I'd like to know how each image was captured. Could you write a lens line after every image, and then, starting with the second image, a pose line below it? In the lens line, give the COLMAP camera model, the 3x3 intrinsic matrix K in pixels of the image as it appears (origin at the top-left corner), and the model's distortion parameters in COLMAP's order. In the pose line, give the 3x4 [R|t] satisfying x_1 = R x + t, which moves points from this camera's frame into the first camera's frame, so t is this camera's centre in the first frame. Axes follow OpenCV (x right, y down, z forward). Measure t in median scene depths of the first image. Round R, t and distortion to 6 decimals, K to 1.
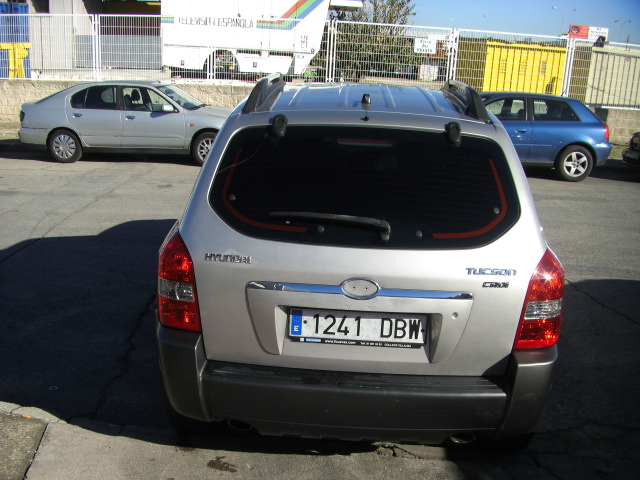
lens RADIAL K [[742.4, 0, 294.2], [0, 742.4, 280.9], [0, 0, 1]] dist [-0.155528, 0.000000]
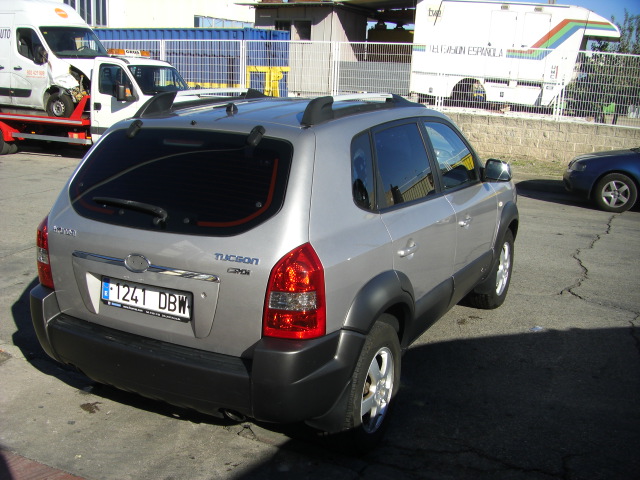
lens RADIAL K [[742.4, 0, 284.6], [0, 742.4, 295.9], [0, 0, 1]] dist [-0.155528, 0.000000]
pose [[0.903870, 0.113613, -0.412445, 0.482567], [-0.121742, 0.992540, 0.006611, 0.015830], [0.410119, 0.044237, 0.910958, 0.017193]]
